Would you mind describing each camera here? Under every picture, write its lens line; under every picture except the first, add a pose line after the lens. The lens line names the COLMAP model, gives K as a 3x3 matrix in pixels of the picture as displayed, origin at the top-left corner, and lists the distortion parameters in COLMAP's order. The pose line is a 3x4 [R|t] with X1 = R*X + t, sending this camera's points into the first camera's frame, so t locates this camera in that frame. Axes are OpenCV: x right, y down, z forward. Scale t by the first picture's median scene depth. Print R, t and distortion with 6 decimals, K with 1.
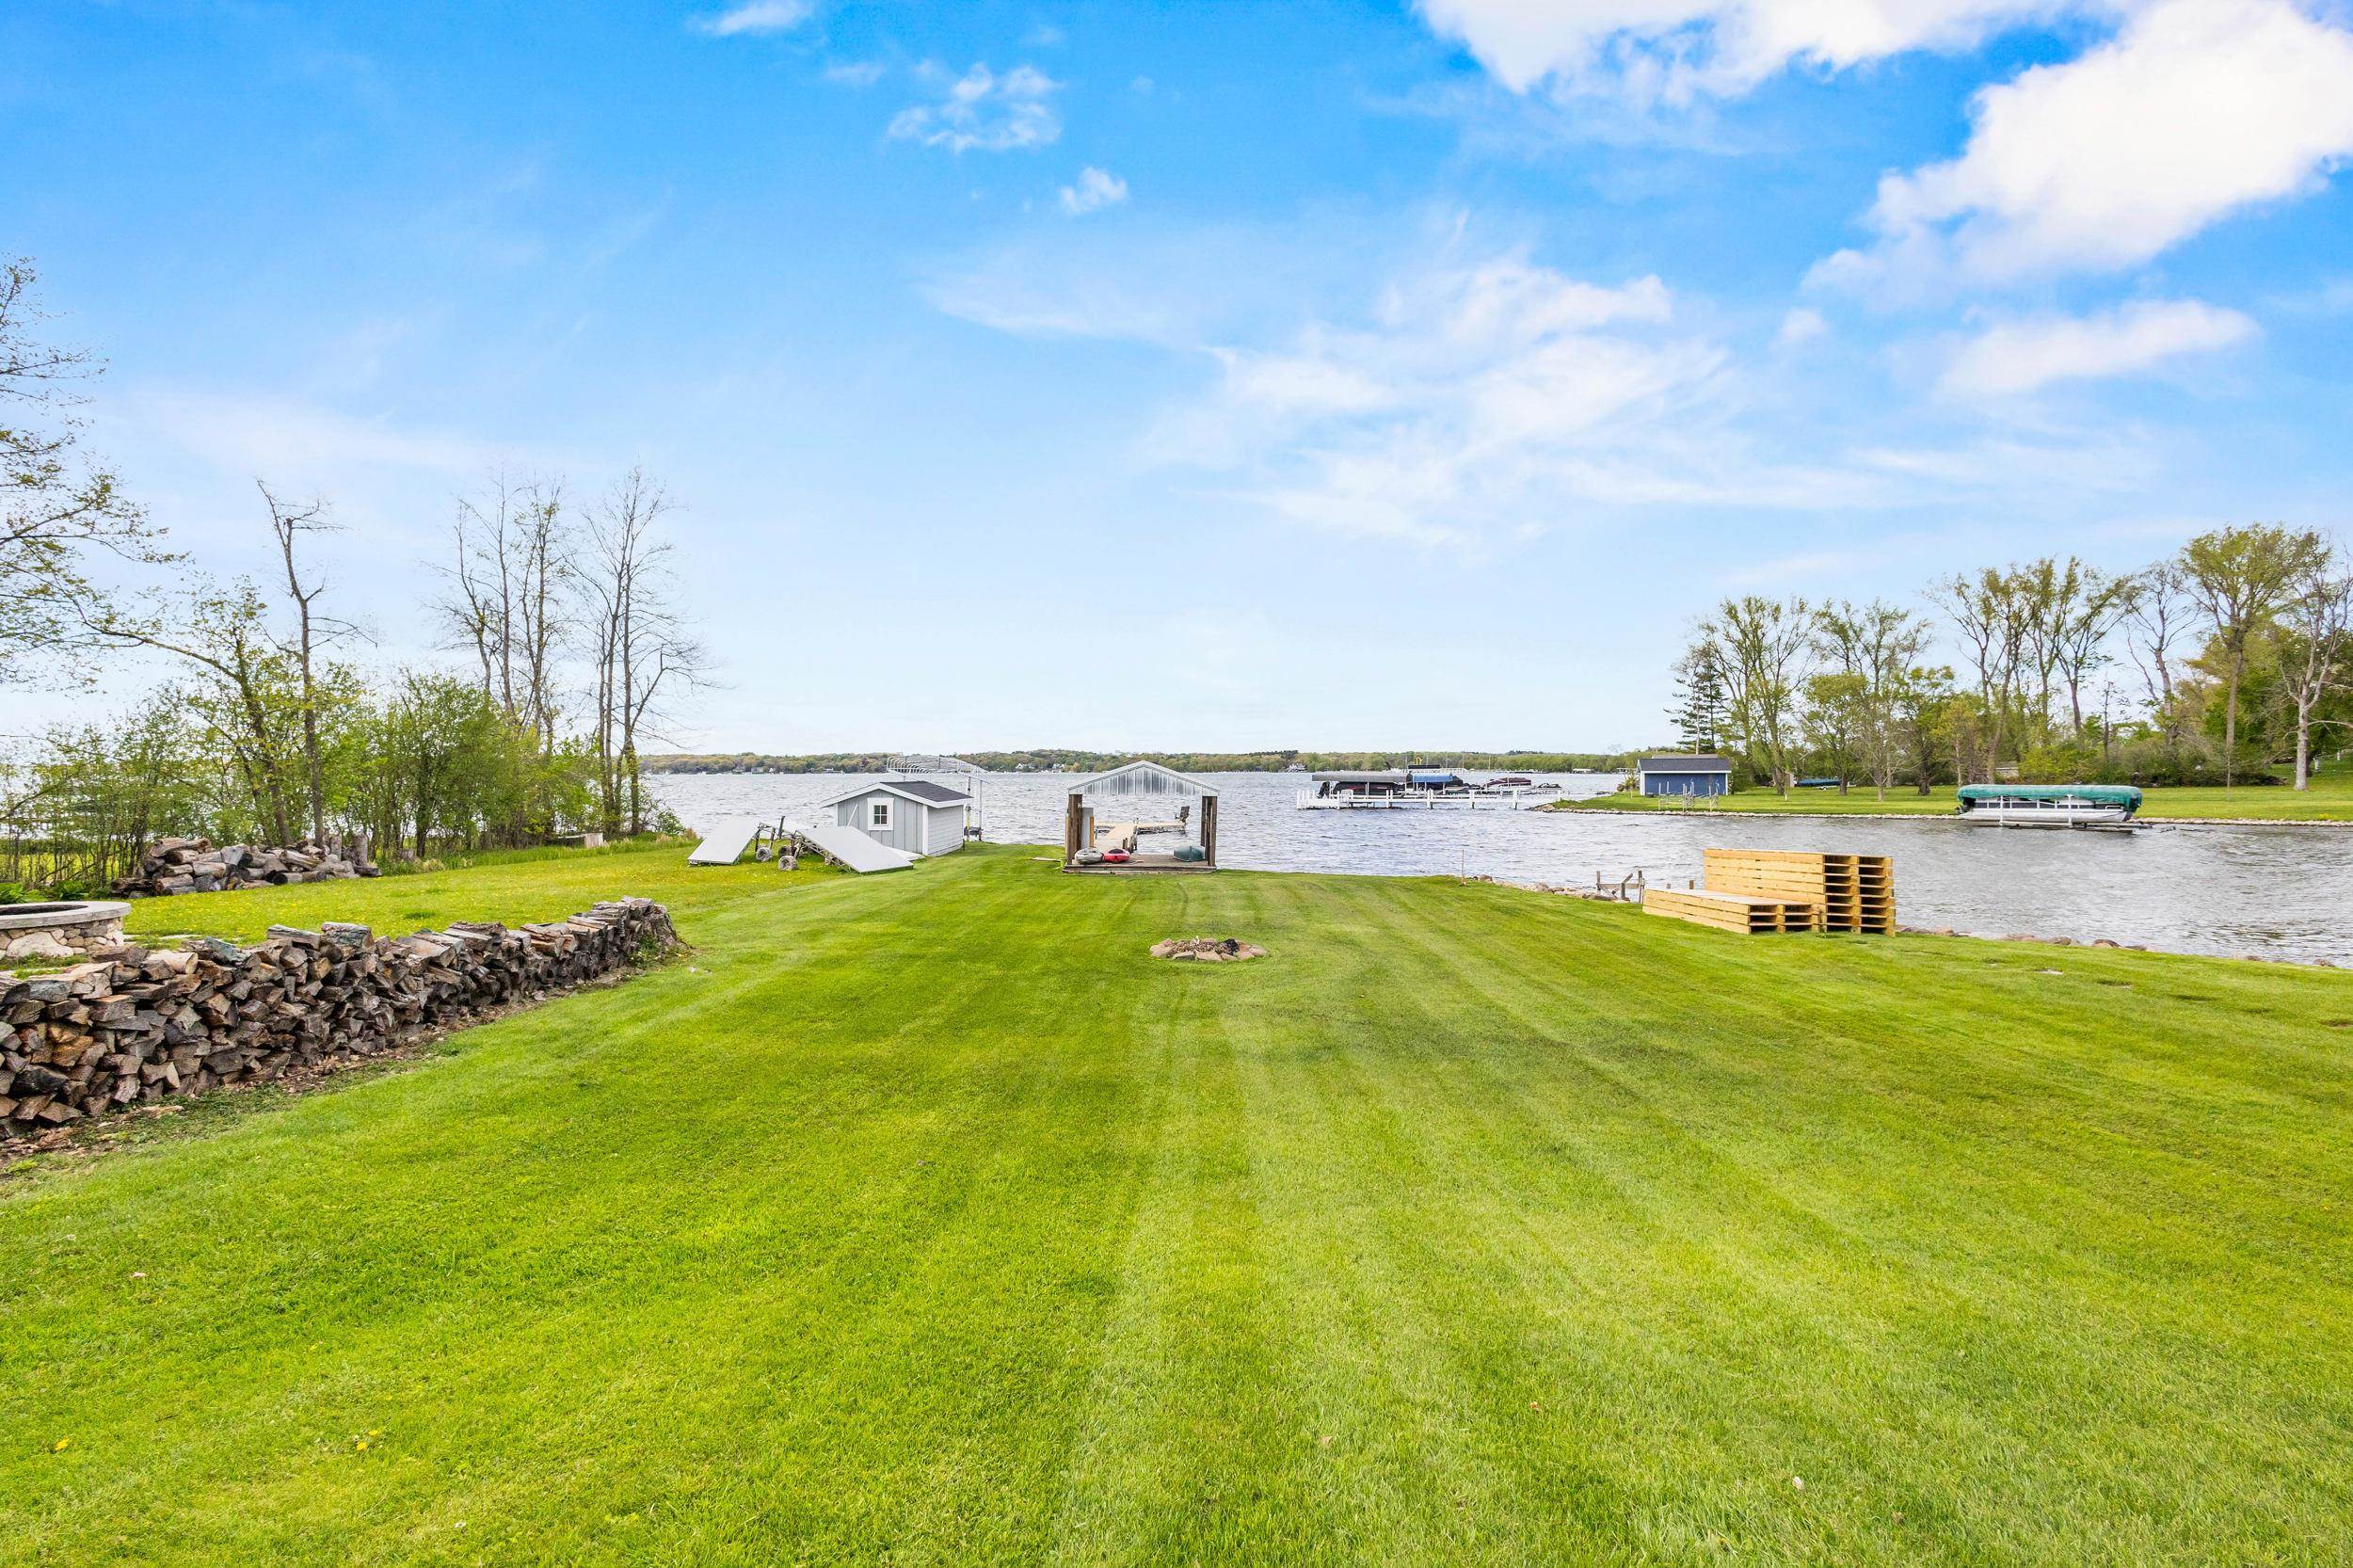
lens RADIAL K [[1089.8, 0, 1175.8], [0, 1089.8, 771.8], [0, 0, 1]] dist [0.008324, -0.000215]
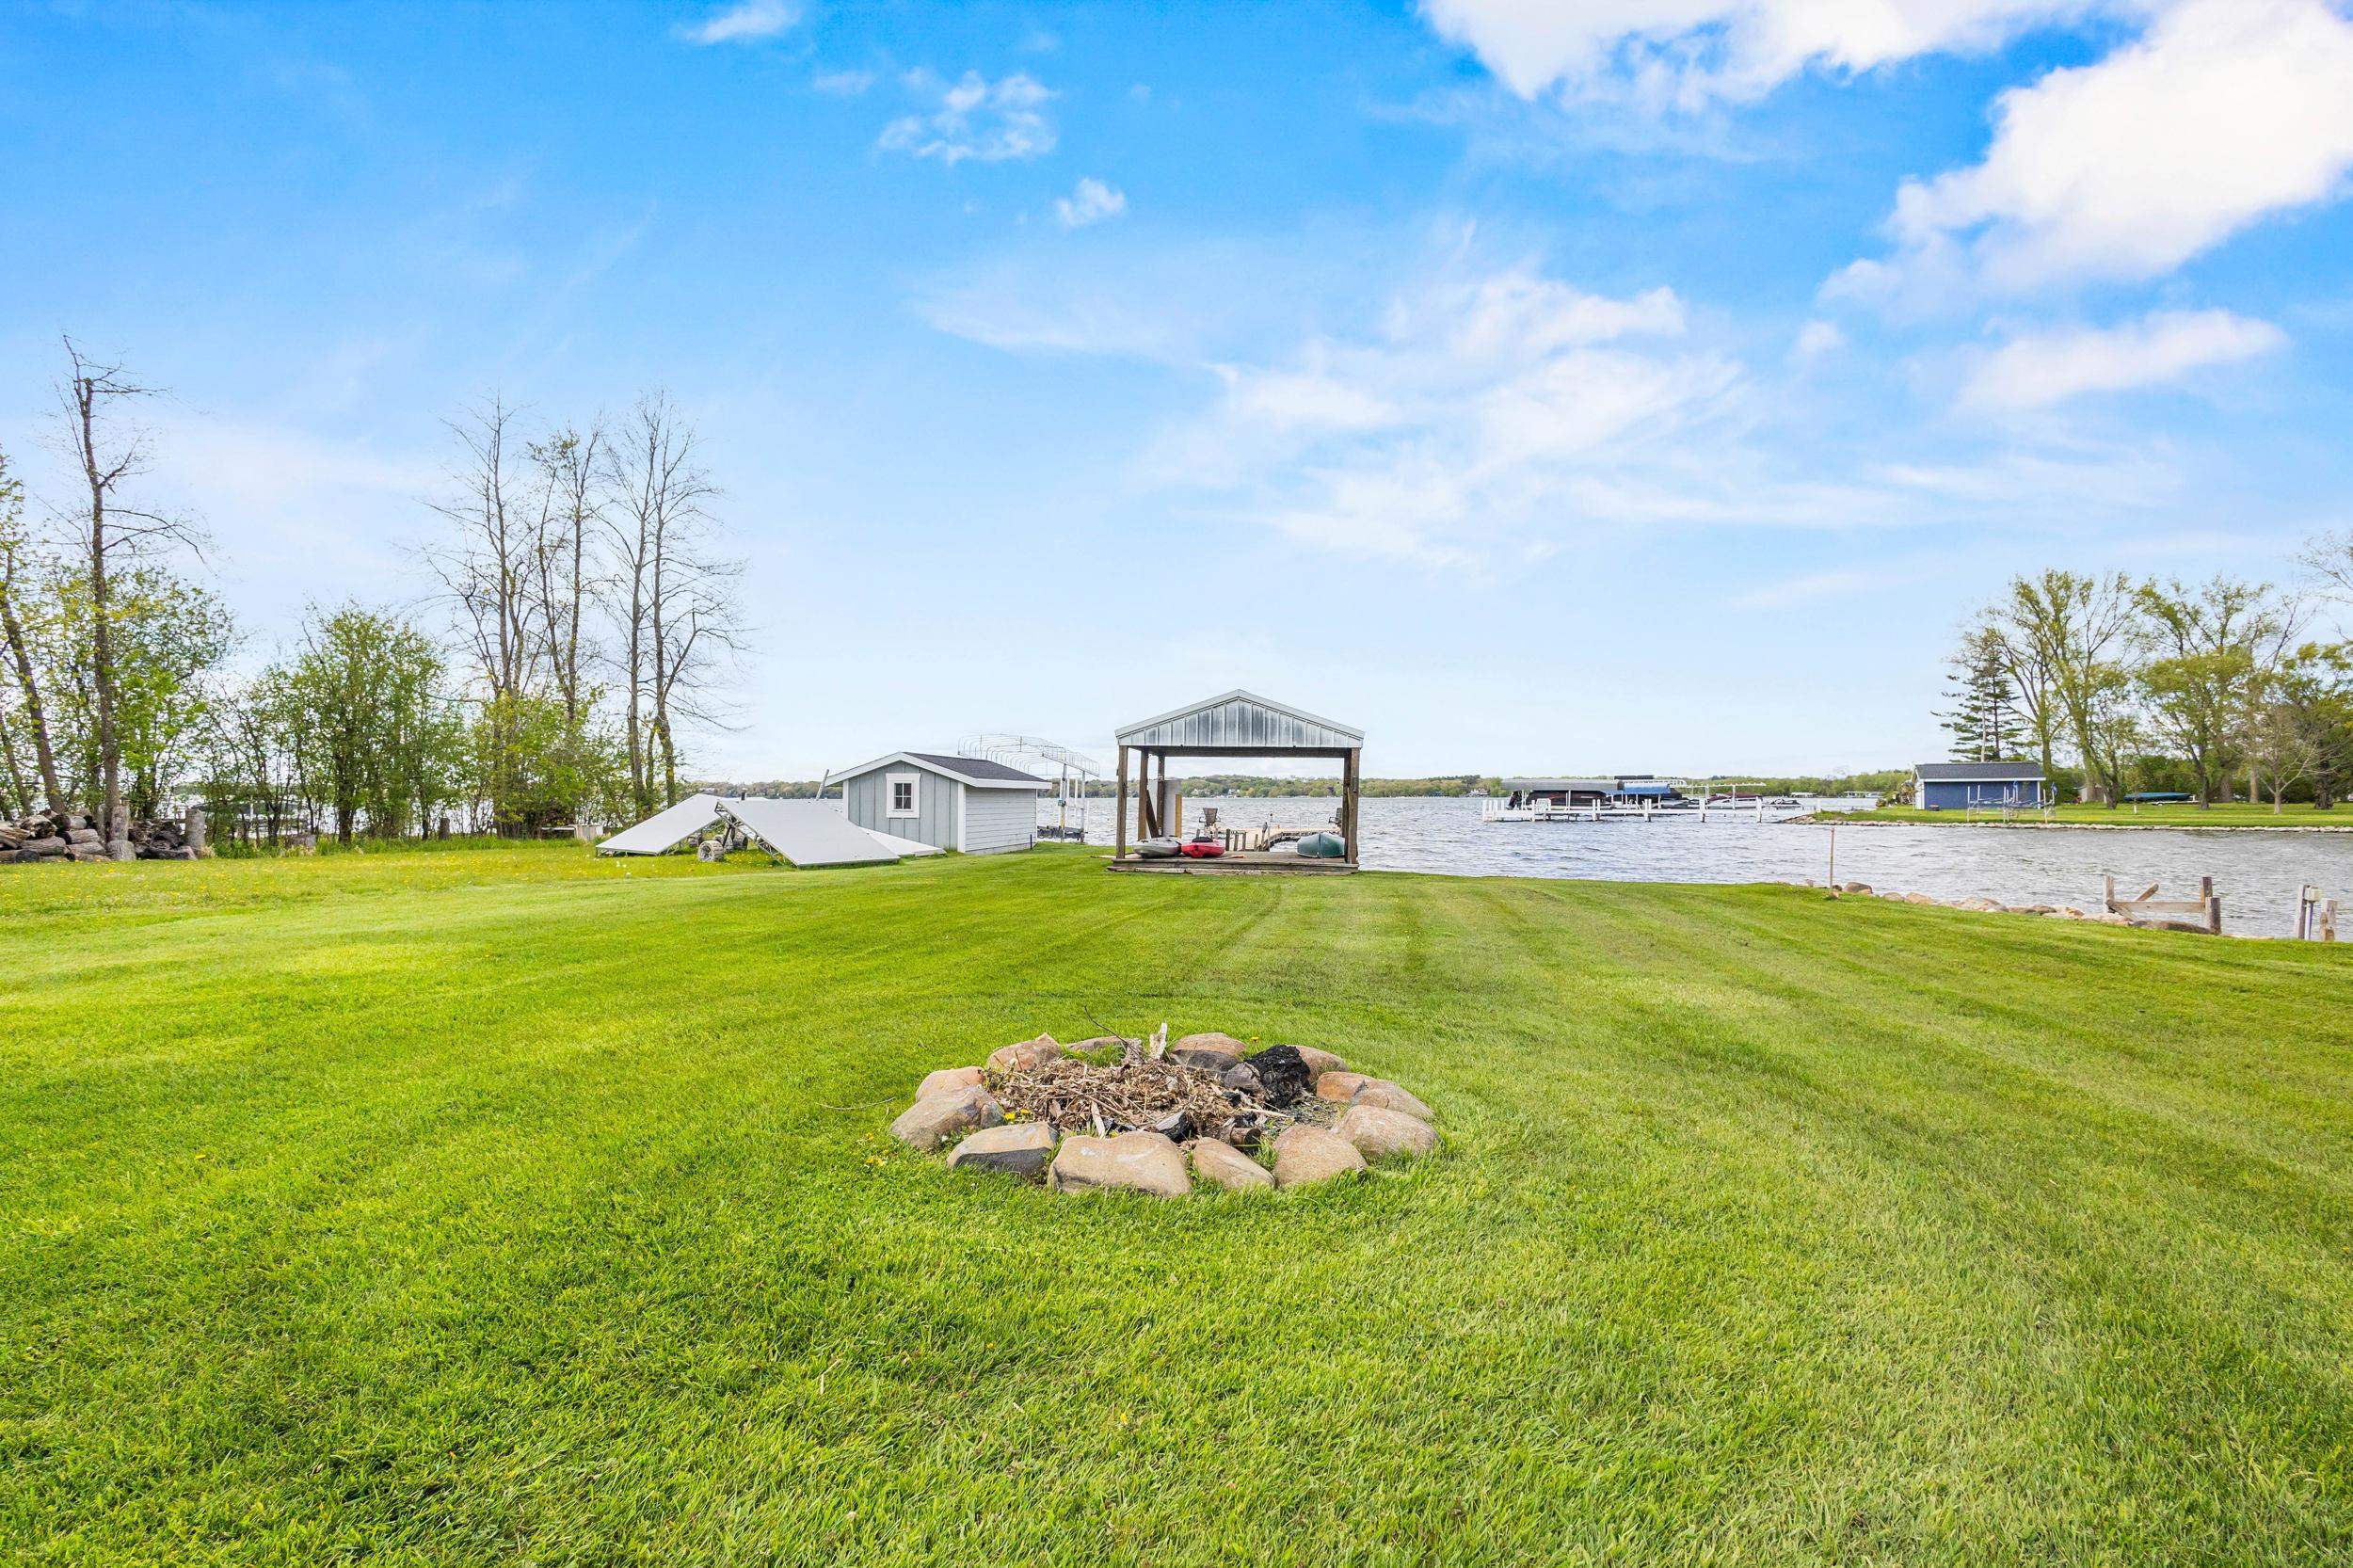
lens RADIAL K [[1089.8, 0, 1175.8], [0, 1089.8, 771.8], [0, 0, 1]] dist [0.008324, -0.000215]
pose [[0.987185, -0.001731, -0.159571, 0.020984], [-0.001997, 0.999729, -0.023201, 0.031024], [0.159568, 0.023222, 0.986914, 0.240085]]
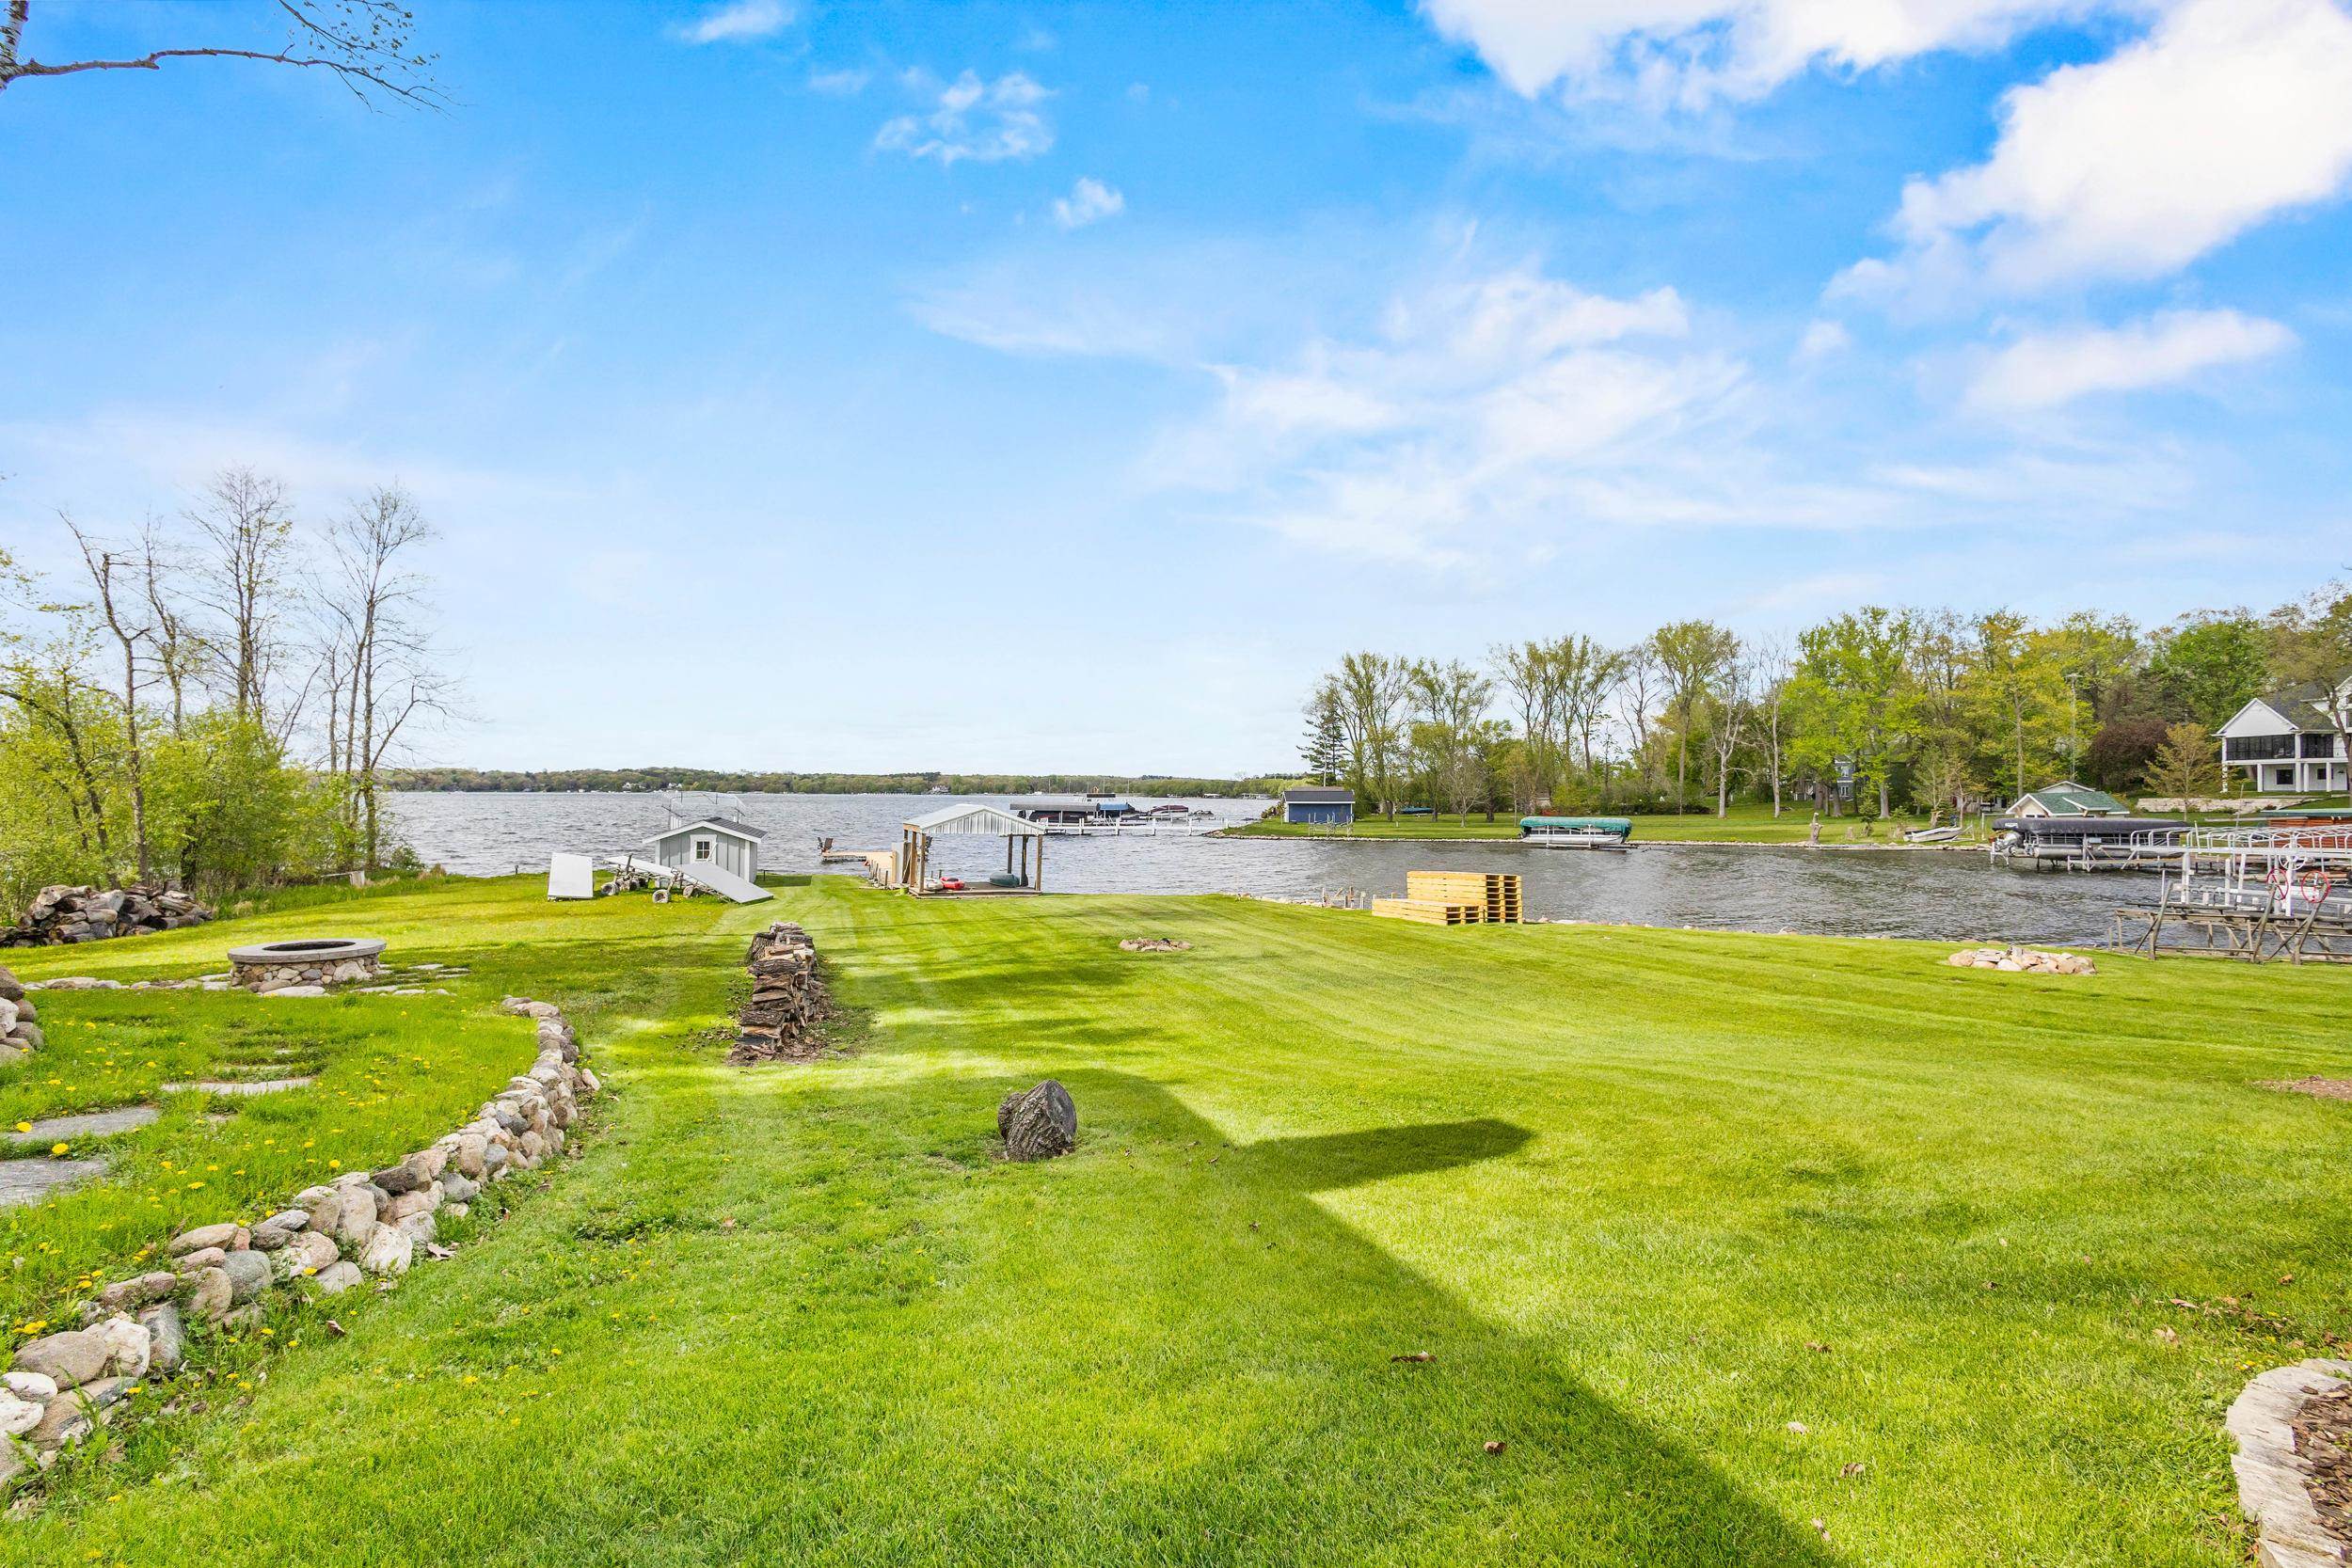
lens RADIAL K [[1076.6, 0, 1176.0], [0, 1076.6, 784.0], [0, 0, 1]] dist [0.015039, -0.006314]
pose [[0.946817, 0.009756, 0.321623, -0.133824], [-0.006690, 0.999921, -0.010636, -0.014665], [-0.321702, 0.007919, 0.946808, -0.137850]]
